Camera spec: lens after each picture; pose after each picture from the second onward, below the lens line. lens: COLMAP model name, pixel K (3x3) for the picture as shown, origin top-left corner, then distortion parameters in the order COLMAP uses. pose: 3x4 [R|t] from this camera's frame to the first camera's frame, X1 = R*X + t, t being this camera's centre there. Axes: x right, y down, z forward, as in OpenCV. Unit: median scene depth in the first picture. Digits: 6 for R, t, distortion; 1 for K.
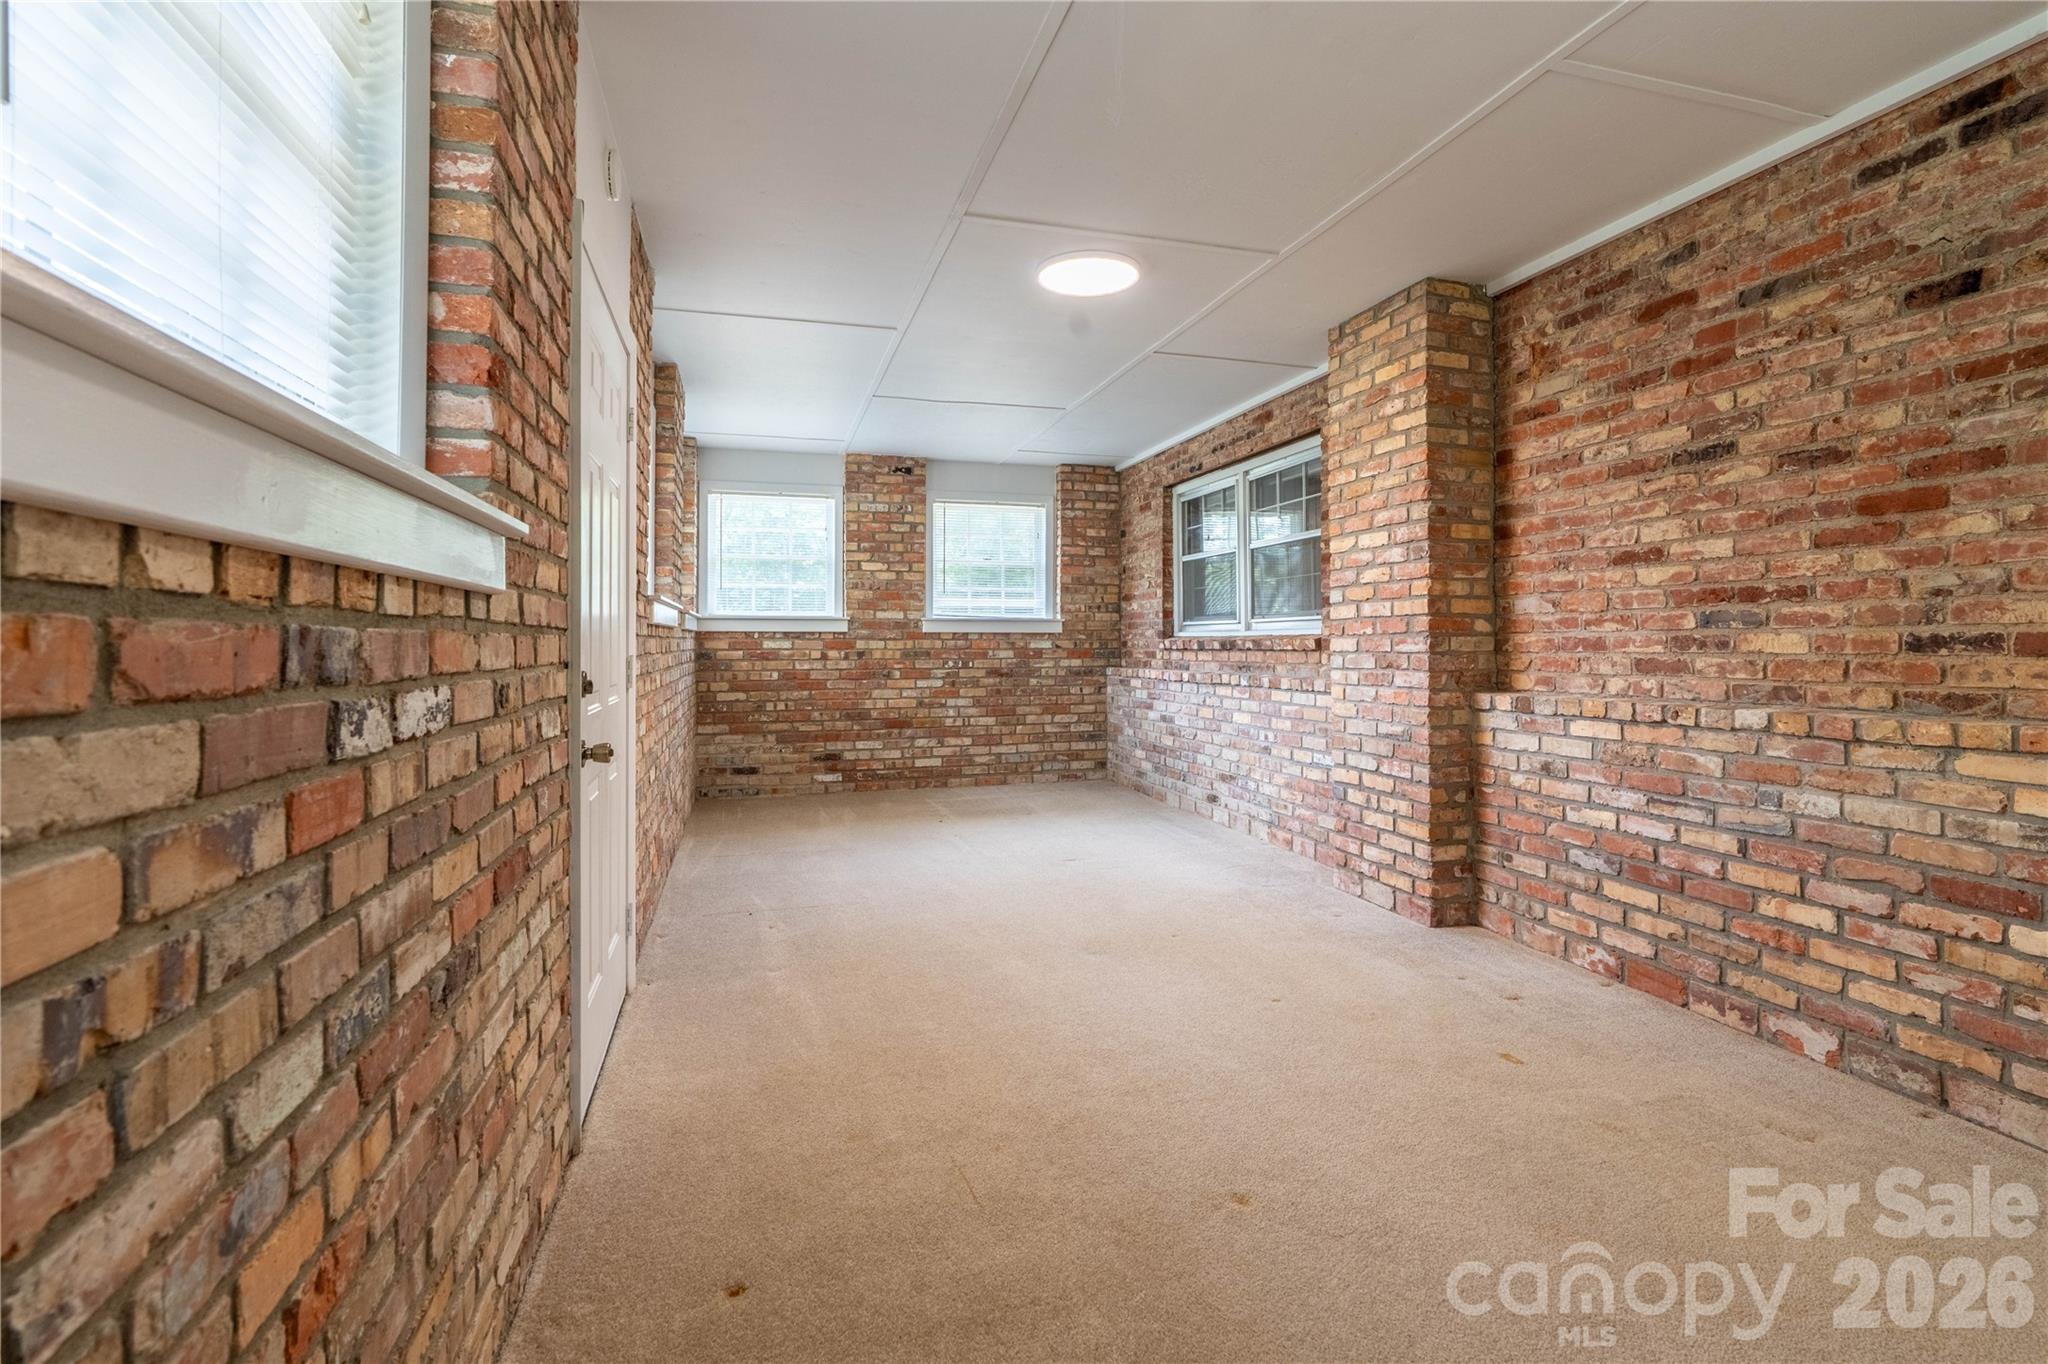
lens RADIAL K [[923.1, 0, 1054.1], [0, 923.1, 618.4], [0, 0, 1]] dist [-0.010237, 0.003963]
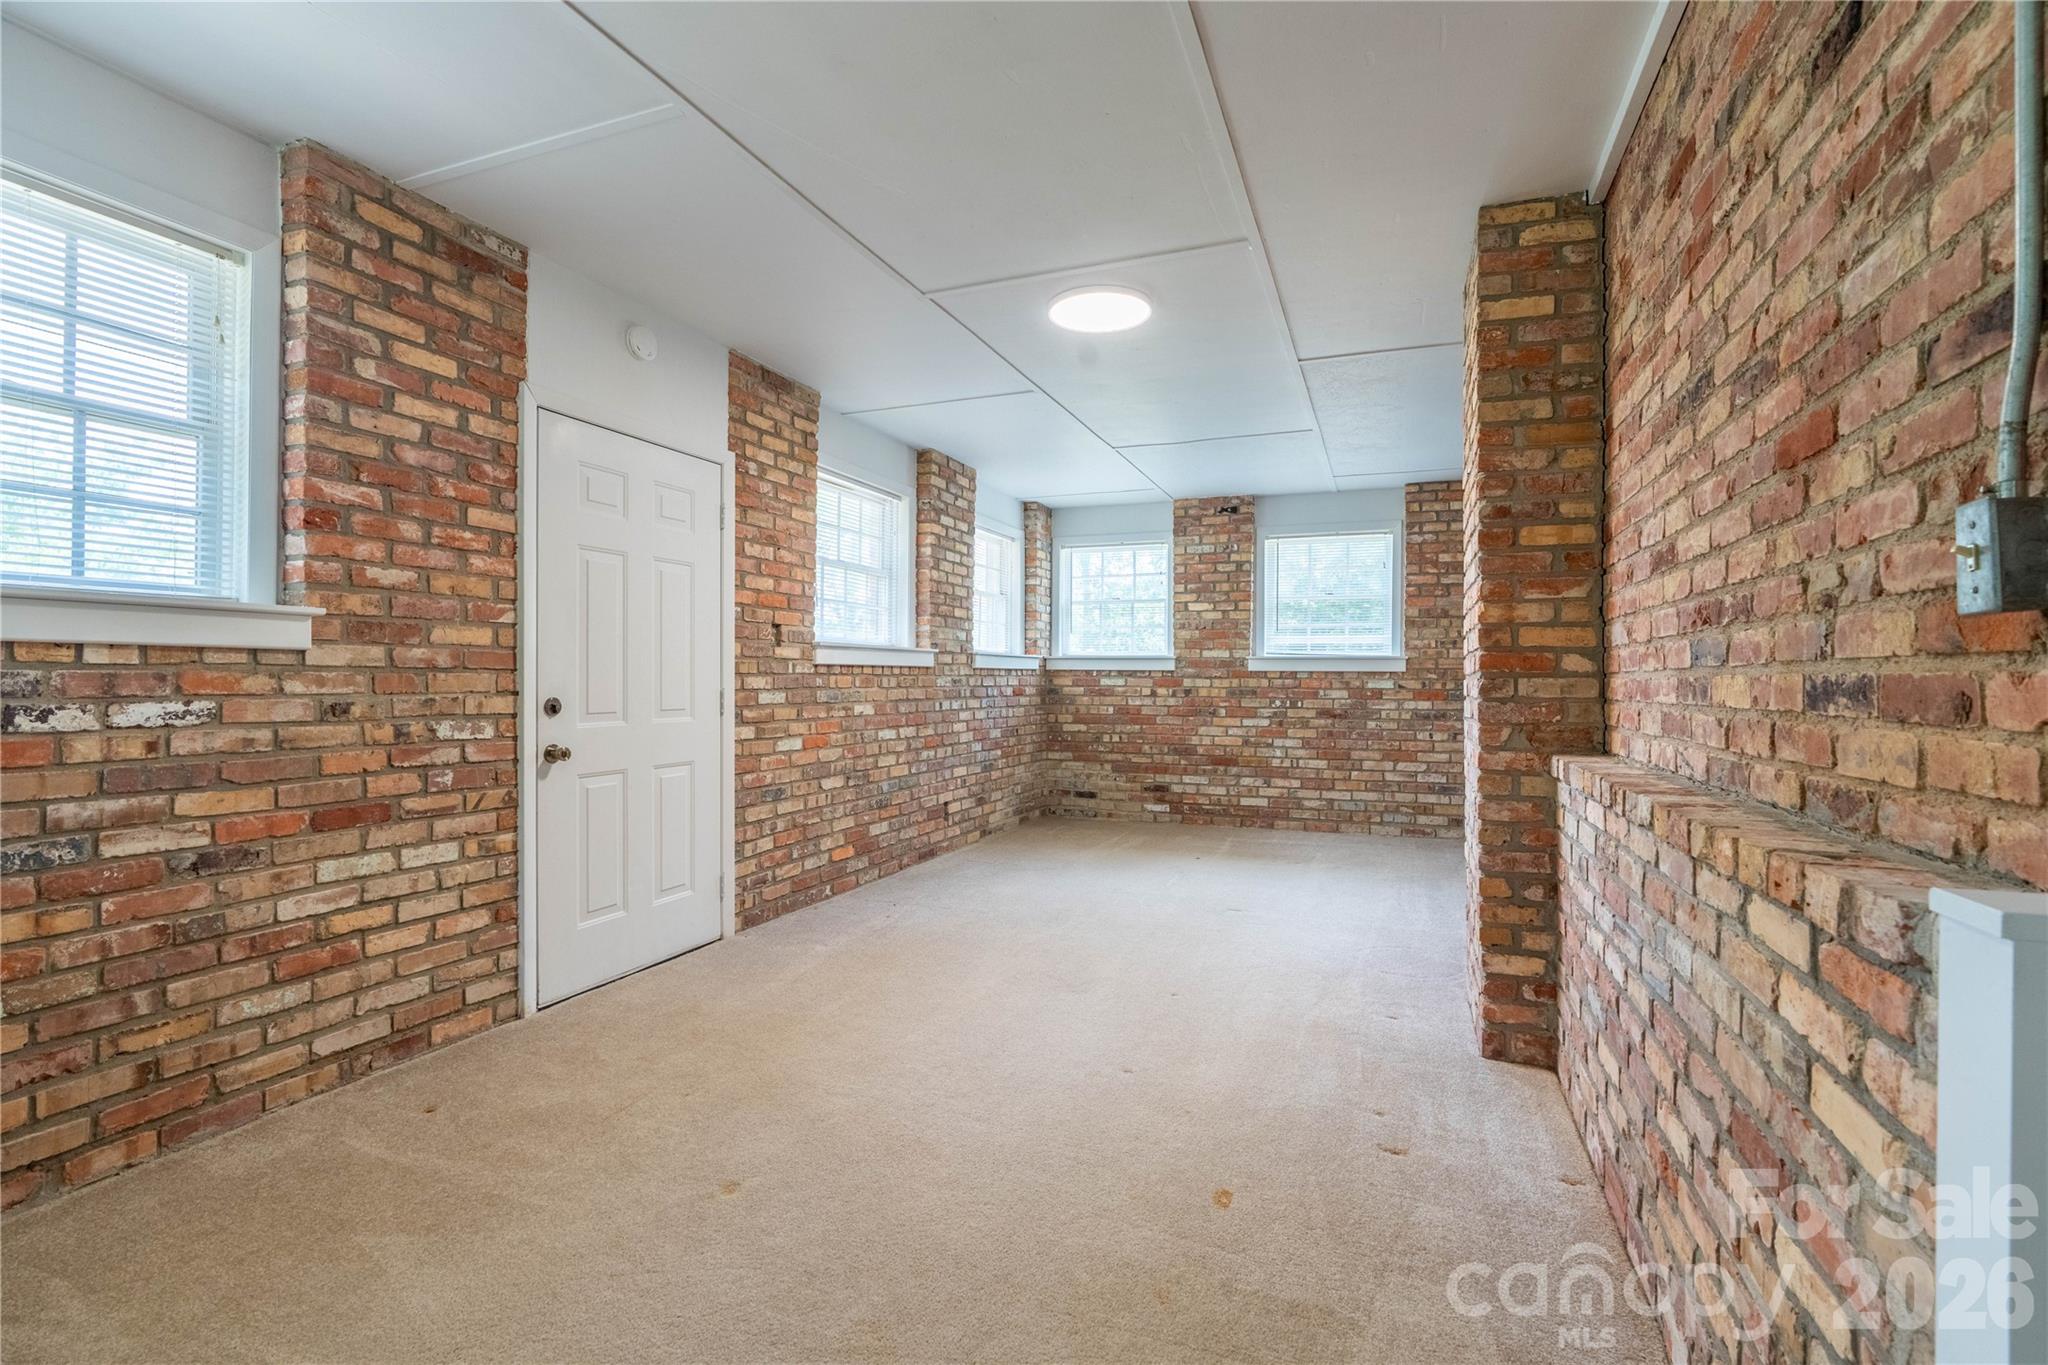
lens RADIAL K [[923.1, 0, 1092.2], [0, 923.1, 665.4], [0, 0, 1]] dist [-0.010237, 0.003963]
pose [[0.800077, -0.002512, -0.599892, 0.327048], [0.008469, 0.999939, 0.007108, 0.000728], [0.599837, -0.010768, 0.800050, 0.104543]]
